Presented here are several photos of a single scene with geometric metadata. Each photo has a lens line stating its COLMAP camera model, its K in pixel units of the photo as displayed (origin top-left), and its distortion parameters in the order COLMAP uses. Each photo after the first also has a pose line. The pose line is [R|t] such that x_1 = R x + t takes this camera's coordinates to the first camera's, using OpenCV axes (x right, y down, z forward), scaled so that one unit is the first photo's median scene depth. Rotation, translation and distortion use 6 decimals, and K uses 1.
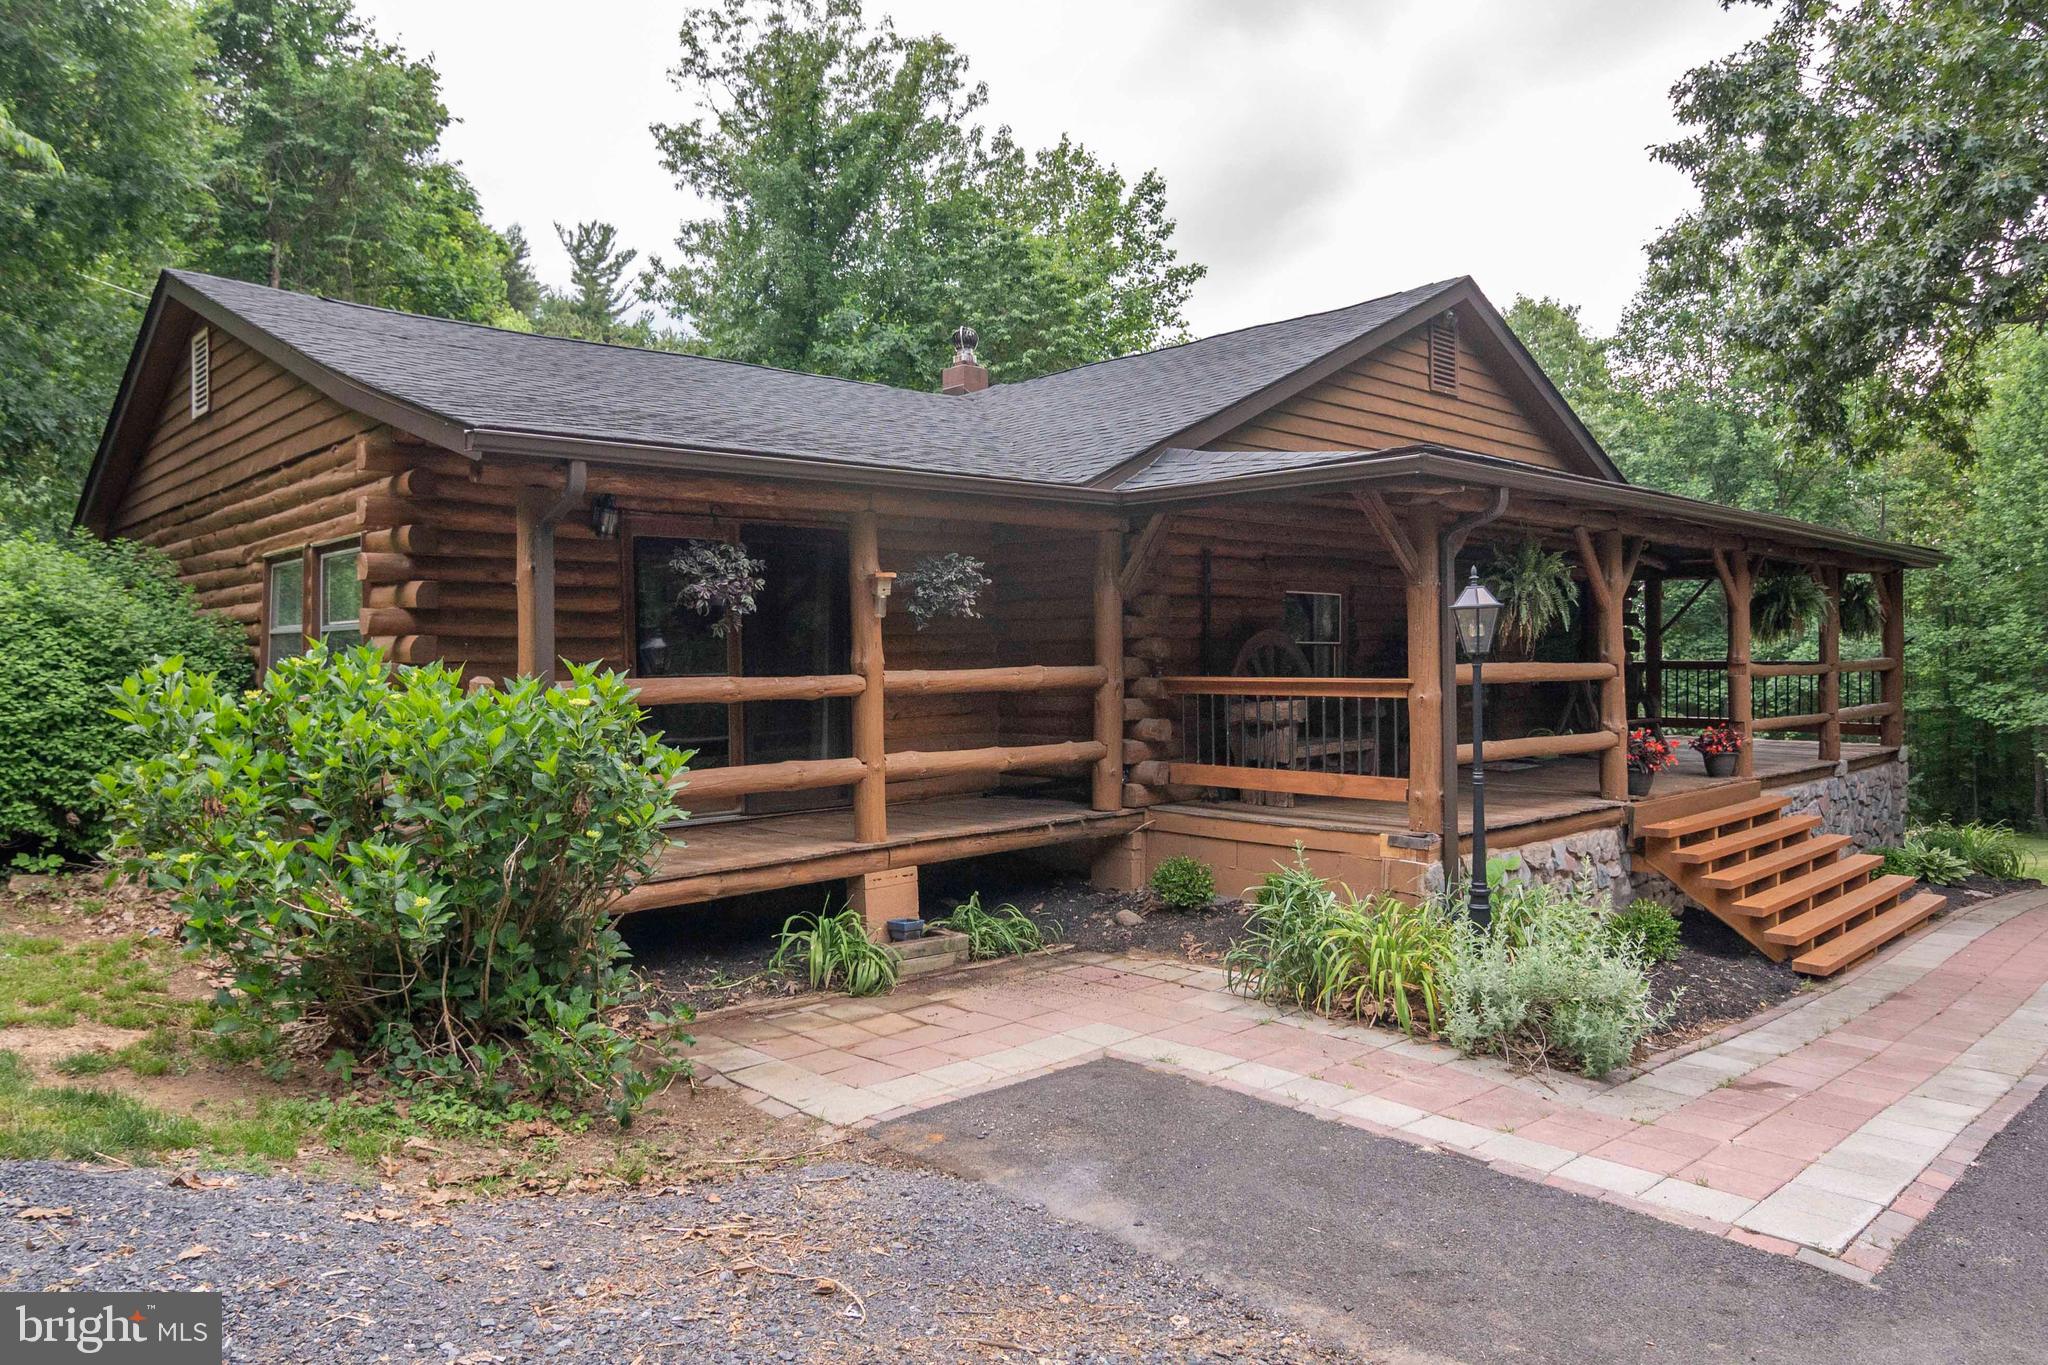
lens RADIAL K [[1321.0, 0, 967.2], [0, 1321.0, 690.5], [0, 0, 1]] dist [-0.040529, 0.003718]
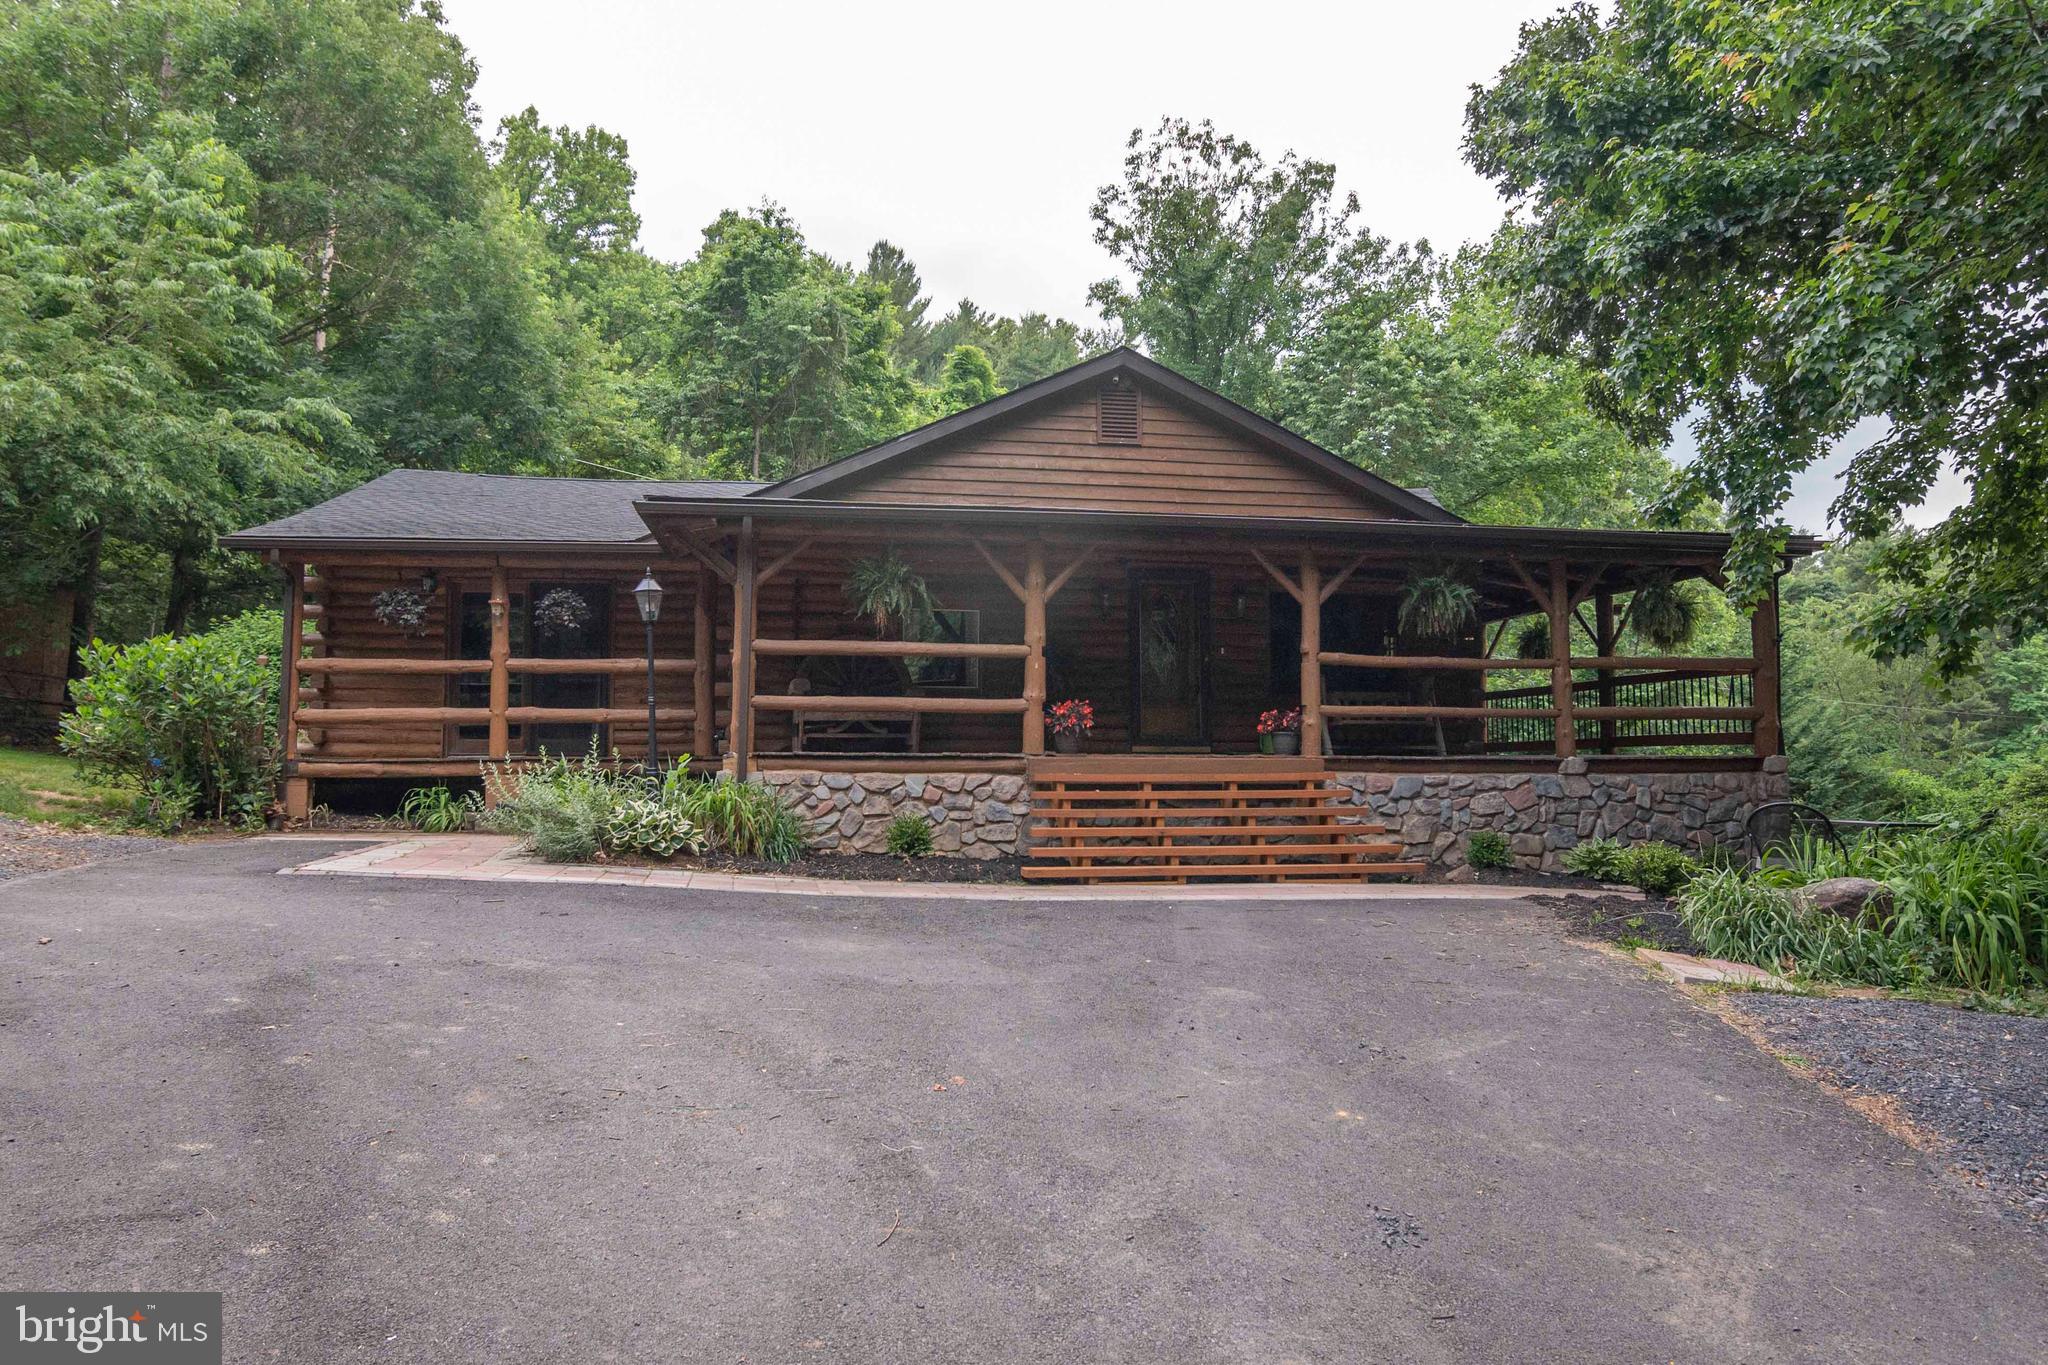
lens RADIAL K [[1321.0, 0, 967.2], [0, 1321.0, 690.5], [0, 0, 1]] dist [-0.040529, 0.003718]
pose [[0.840705, -0.029518, -0.540688, 0.895069], [-0.021020, 0.995982, -0.087056, 0.106941], [0.541085, 0.084554, 0.836707, -0.066863]]
